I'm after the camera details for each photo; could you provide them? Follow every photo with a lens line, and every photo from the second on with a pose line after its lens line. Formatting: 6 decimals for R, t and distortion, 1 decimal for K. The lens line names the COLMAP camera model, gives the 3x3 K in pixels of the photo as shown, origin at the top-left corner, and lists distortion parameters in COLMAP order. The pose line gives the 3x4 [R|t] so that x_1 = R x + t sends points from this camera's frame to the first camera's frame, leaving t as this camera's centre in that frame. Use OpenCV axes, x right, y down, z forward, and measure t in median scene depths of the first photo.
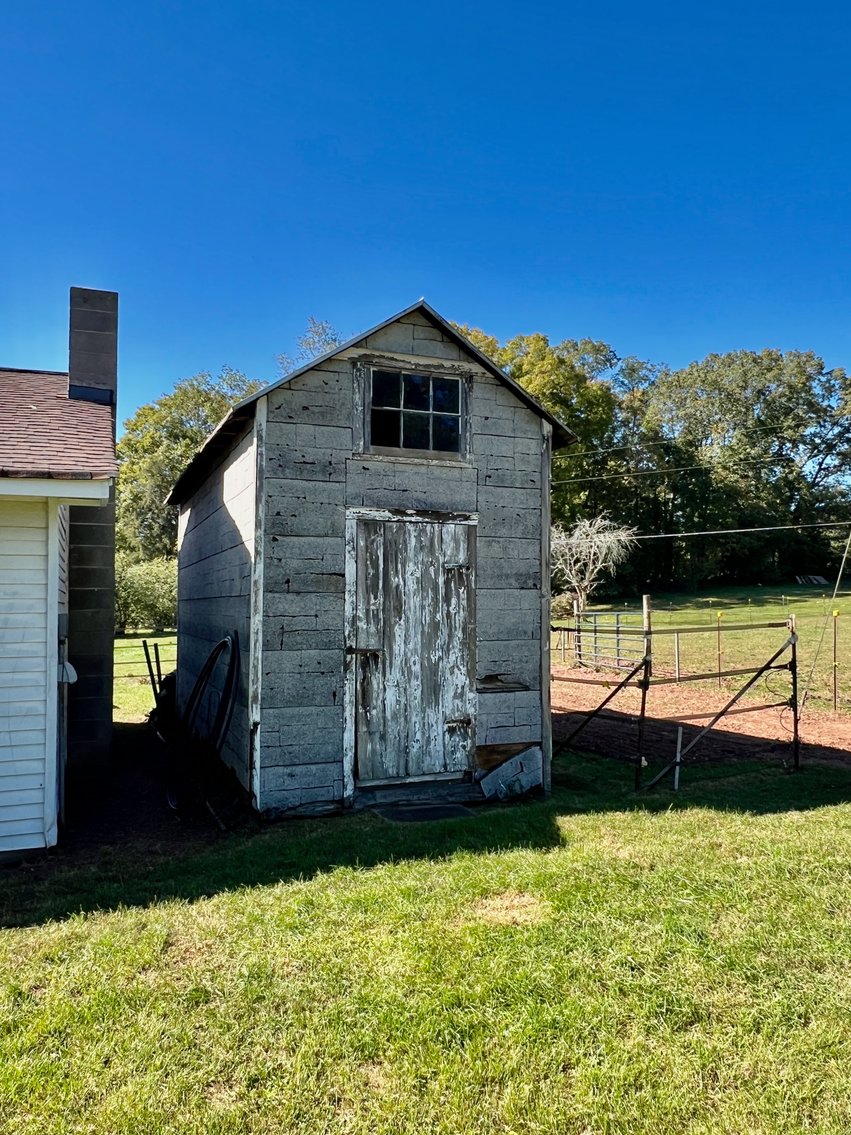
lens RADIAL K [[458.4, 0, 426.4], [0, 458.4, 568.4], [0, 0, 1]] dist [0.000567, -0.000805]
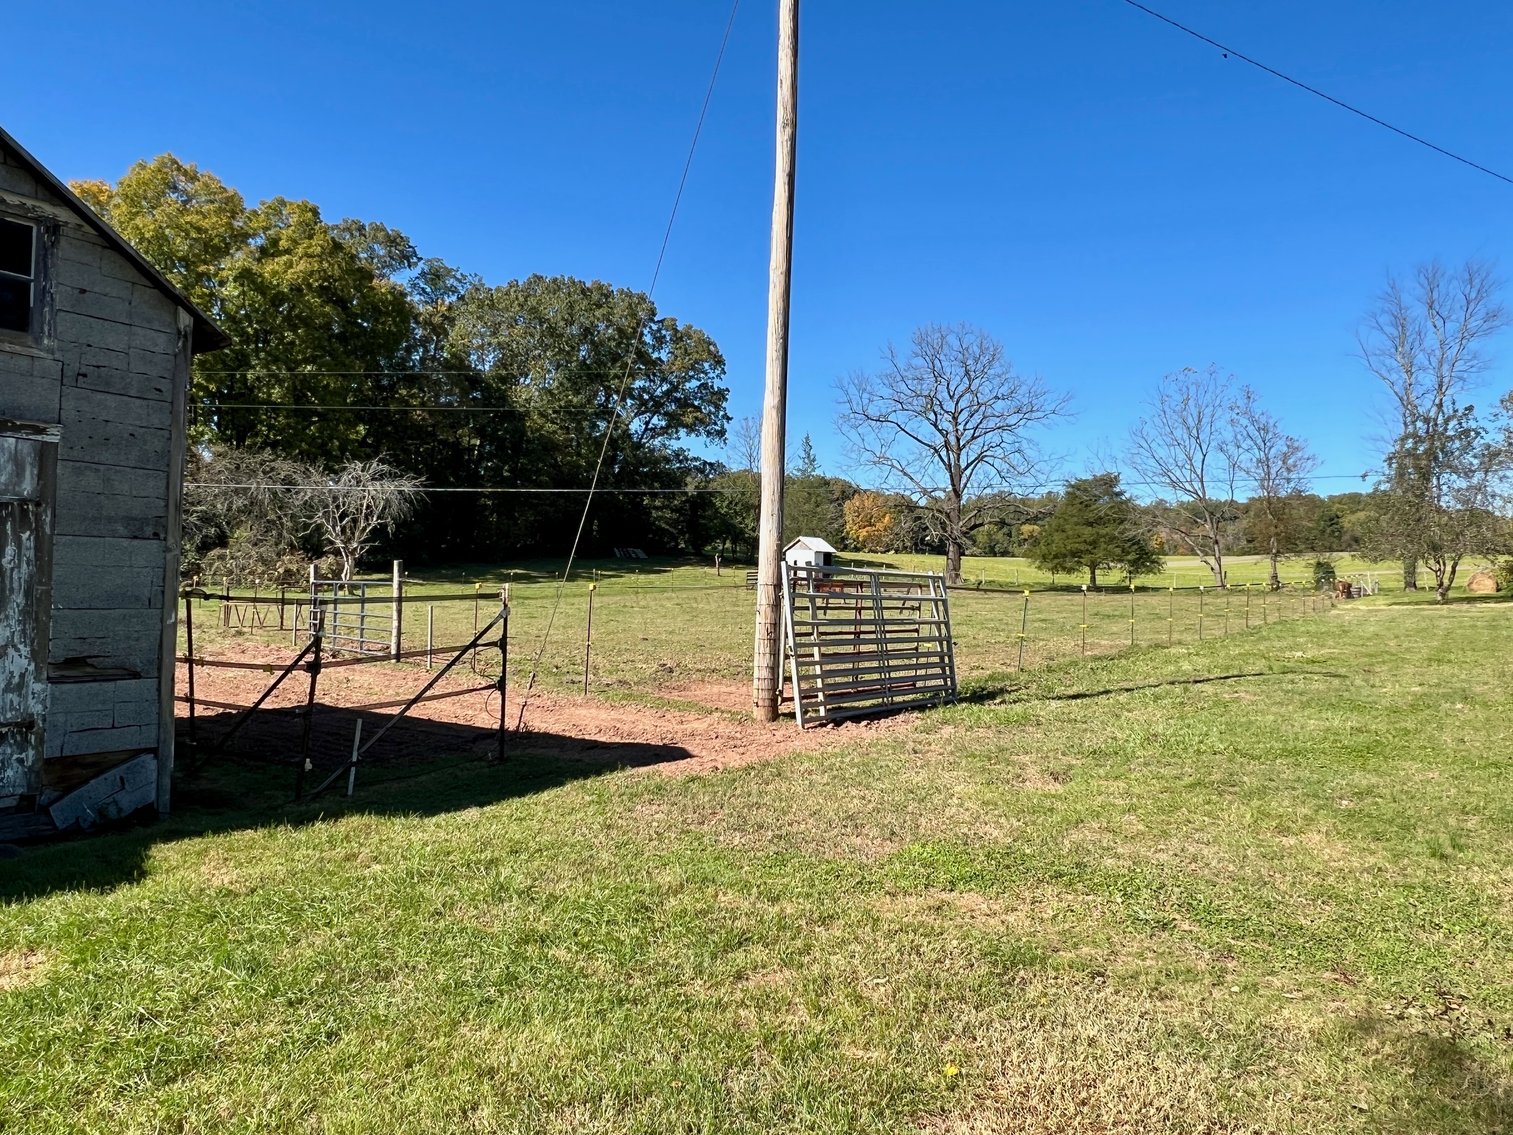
lens RADIAL K [[611.1, 0, 756.3], [0, 611.1, 568.0], [0, 0, 1]] dist [0.000567, -0.000805]
pose [[0.942331, 0.042472, 0.331977, 0.809839], [-0.050957, 0.998558, 0.016892, 0.025290], [-0.330781, -0.032834, 0.943136, -0.230228]]
